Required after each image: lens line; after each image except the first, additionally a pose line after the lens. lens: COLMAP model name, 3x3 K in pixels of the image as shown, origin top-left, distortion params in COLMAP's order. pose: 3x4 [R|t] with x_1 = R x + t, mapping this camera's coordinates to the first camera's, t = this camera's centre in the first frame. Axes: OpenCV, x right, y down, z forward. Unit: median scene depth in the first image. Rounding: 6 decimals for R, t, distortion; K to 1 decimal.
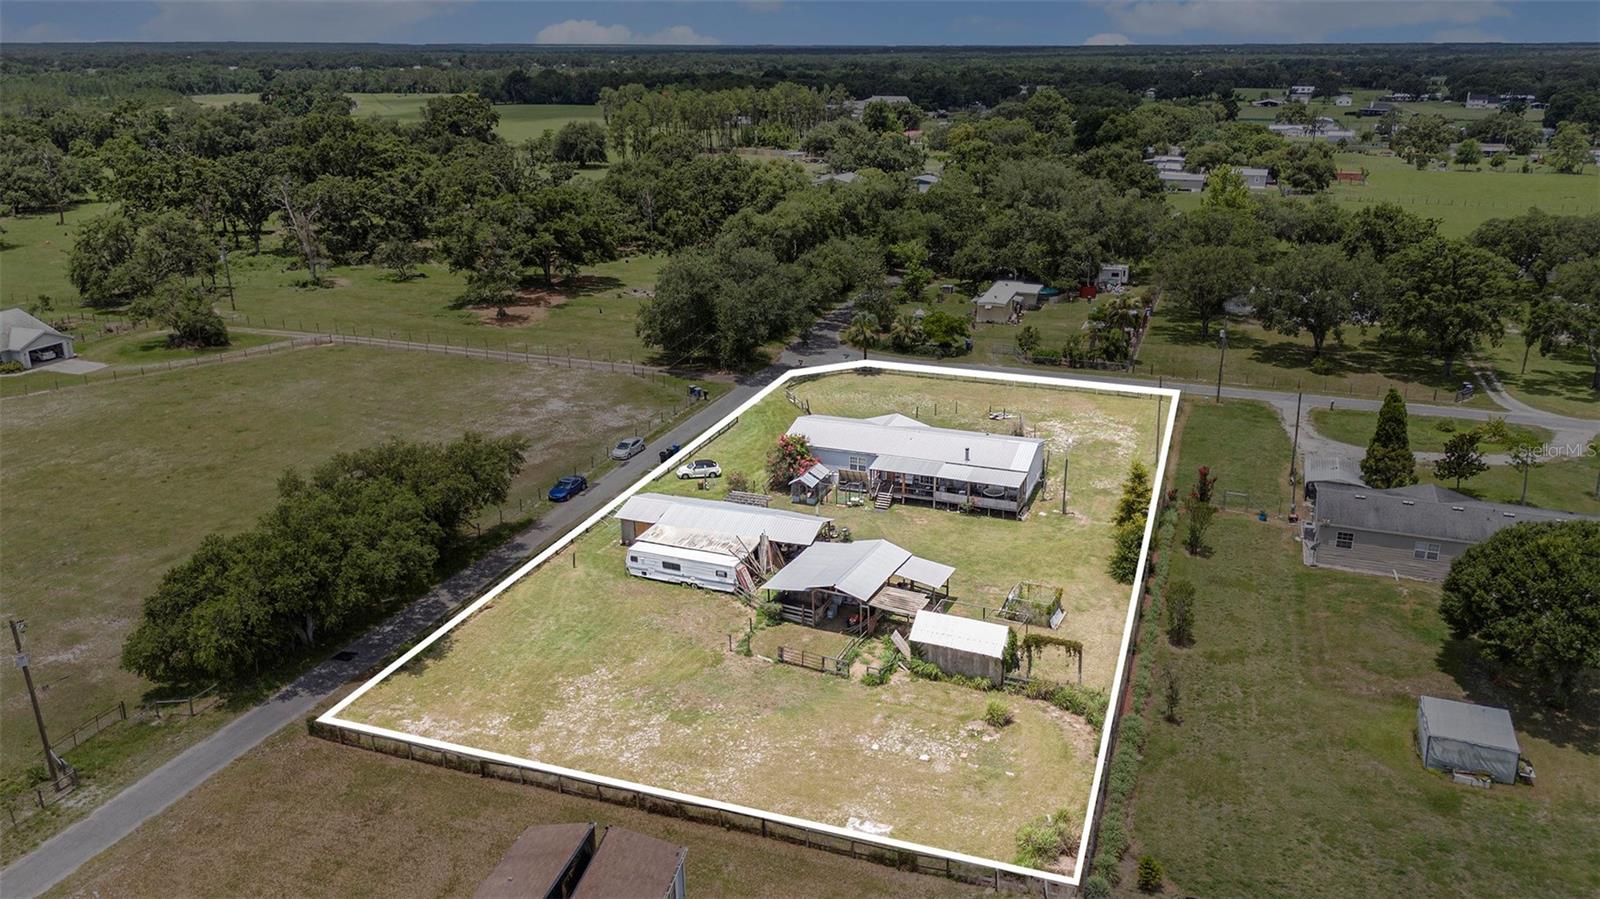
lens RADIAL K [[1181.2, 0, 802.5], [0, 1181.2, 448.7], [0, 0, 1]] dist [0.055841, -0.019717]
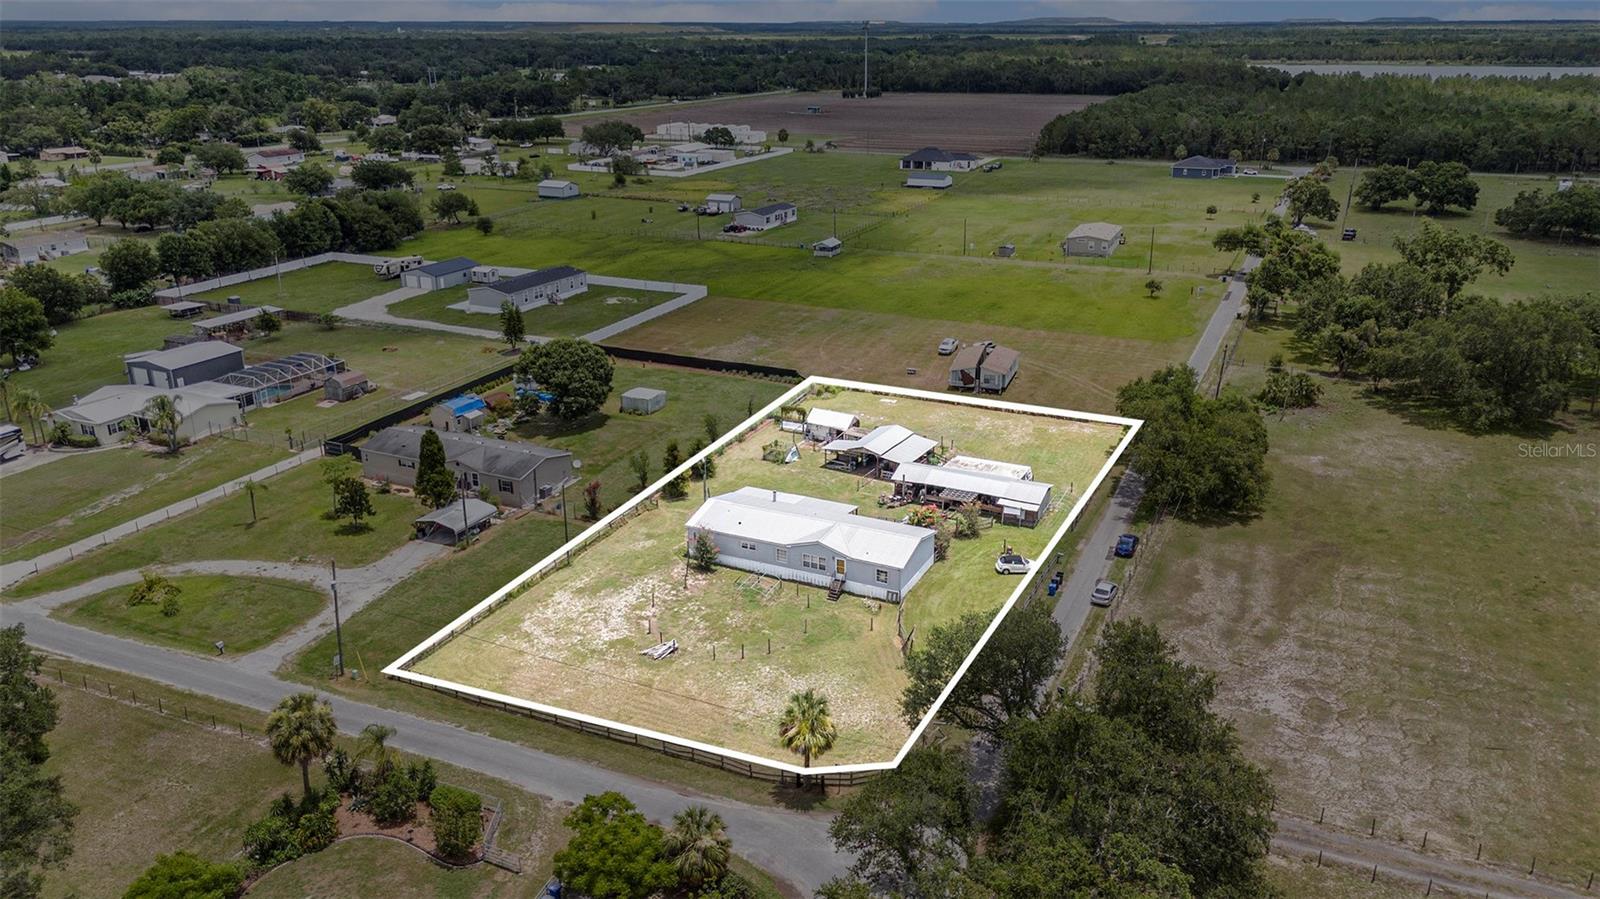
lens RADIAL K [[1181.2, 0, 821.0], [0, 1181.2, 442.3], [0, 0, 1]] dist [0.055841, -0.019717]
pose [[-0.997884, -0.023693, 0.060554, 0.034052], [0.018989, 0.784474, 0.619871, -1.033339], [-0.062190, 0.619709, -0.782364, 2.548059]]
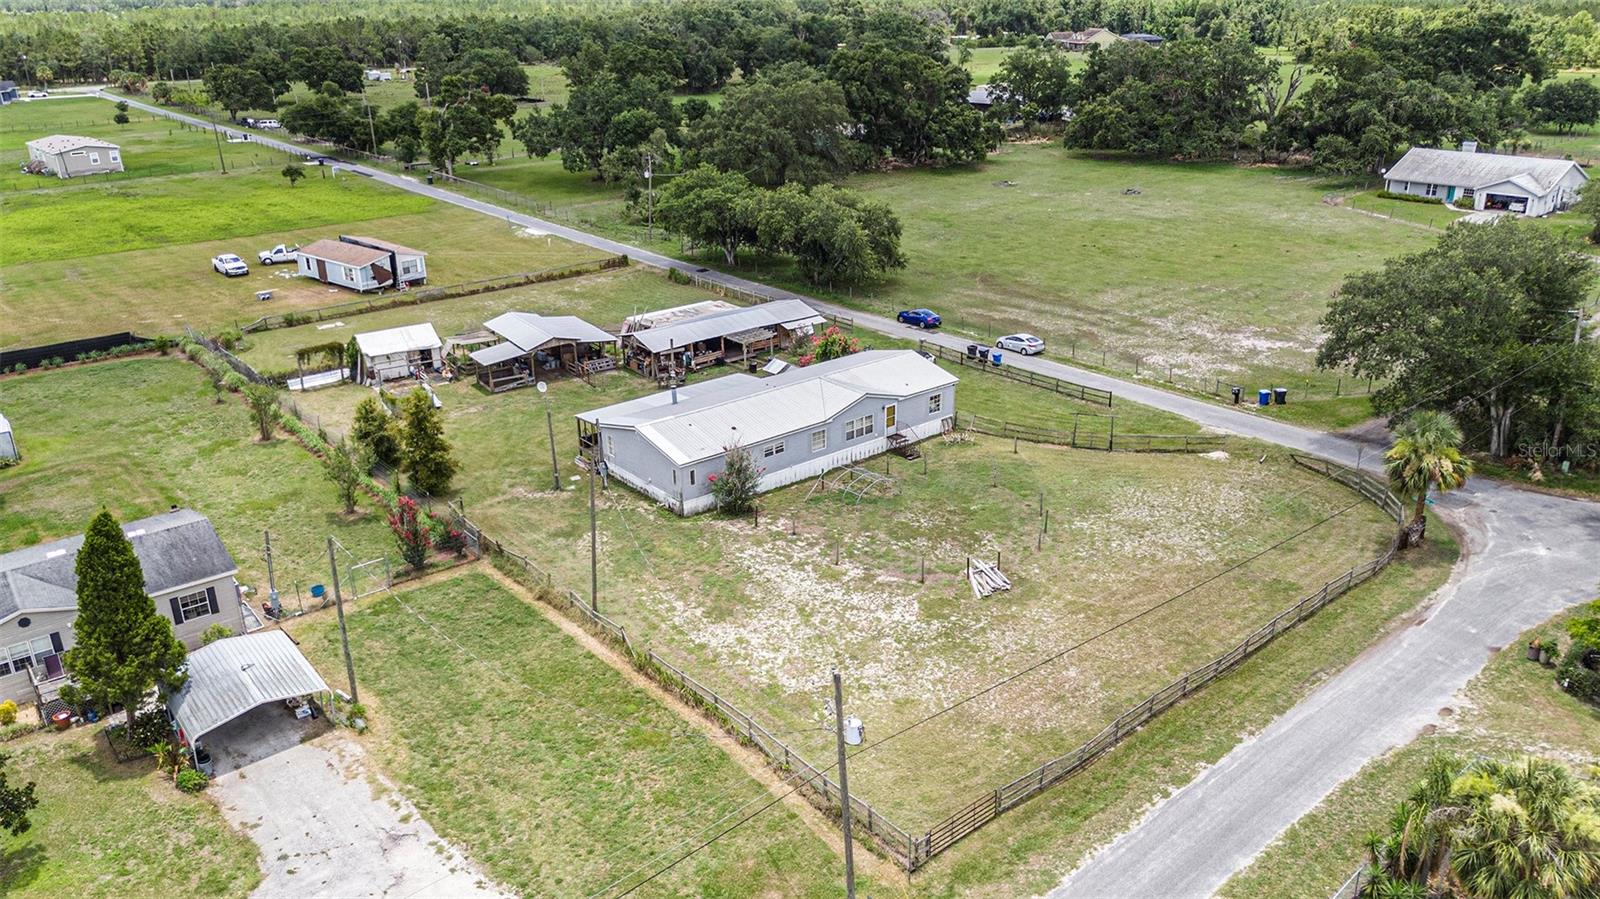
lens RADIAL K [[1181.2, 0, 804.8], [0, 1181.2, 455.4], [0, 0, 1]] dist [0.055841, -0.019717]
pose [[-0.491889, 0.334158, -0.803980, 0.962694], [-0.262561, 0.823496, 0.502908, -0.485136], [0.830125, 0.458468, -0.317332, 1.789955]]
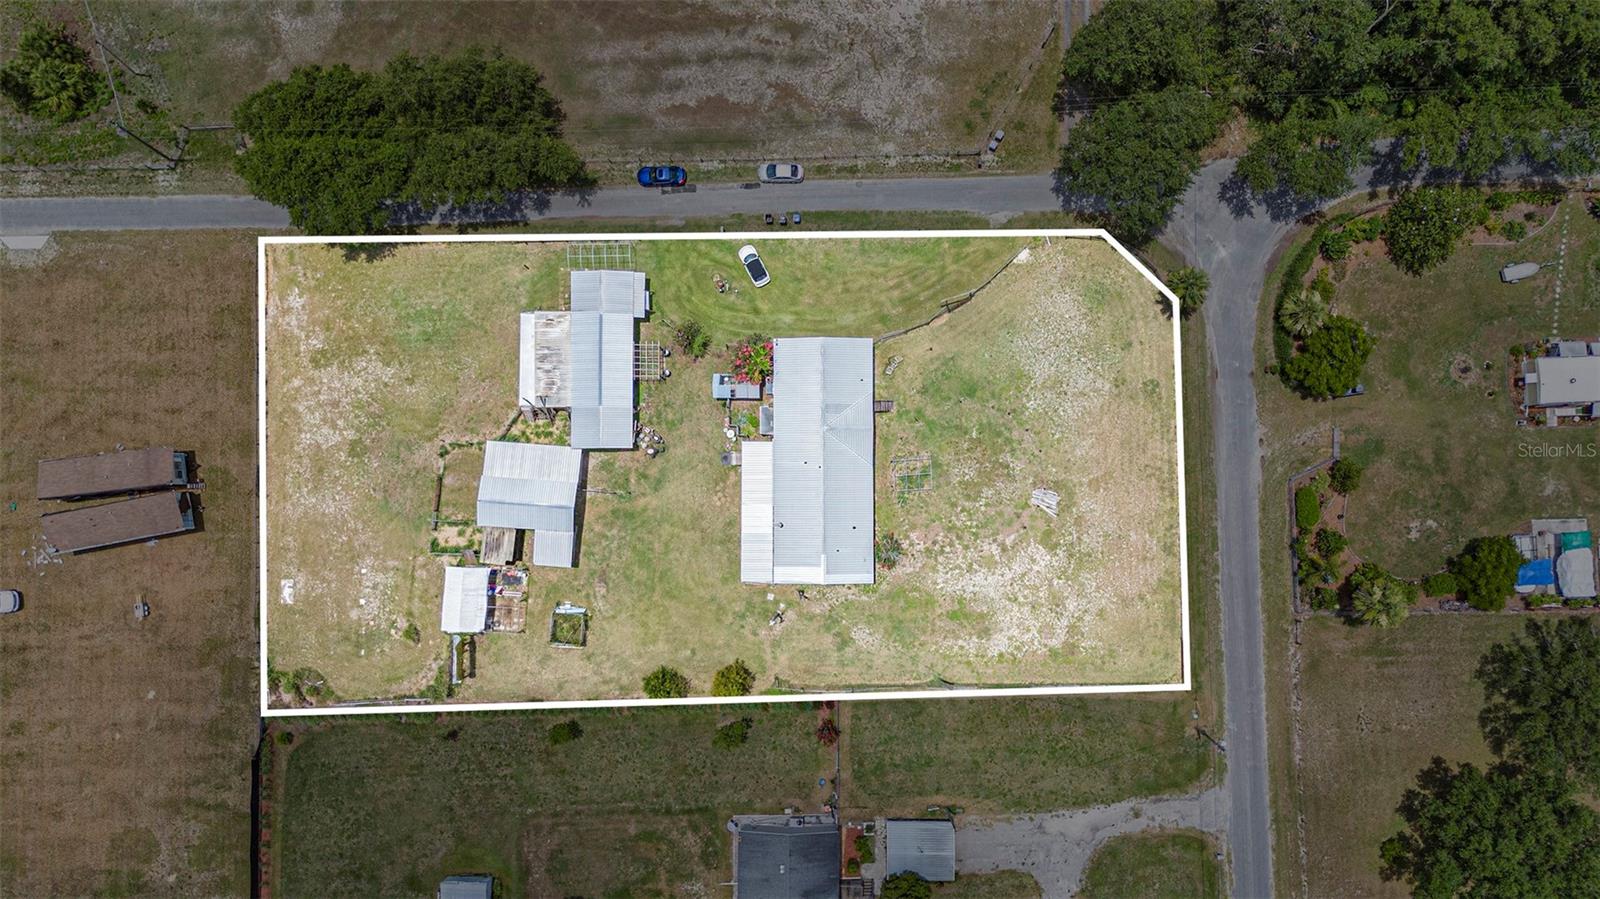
lens RADIAL K [[1181.2, 0, 799.1], [0, 1181.2, 454.1], [0, 0, 1]] dist [0.055841, -0.019717]
pose [[0.363072, 0.930962, -0.038580, 0.174199], [-0.290015, 0.152259, 0.944832, -1.372775], [0.885477, -0.331853, 0.325274, 0.934253]]
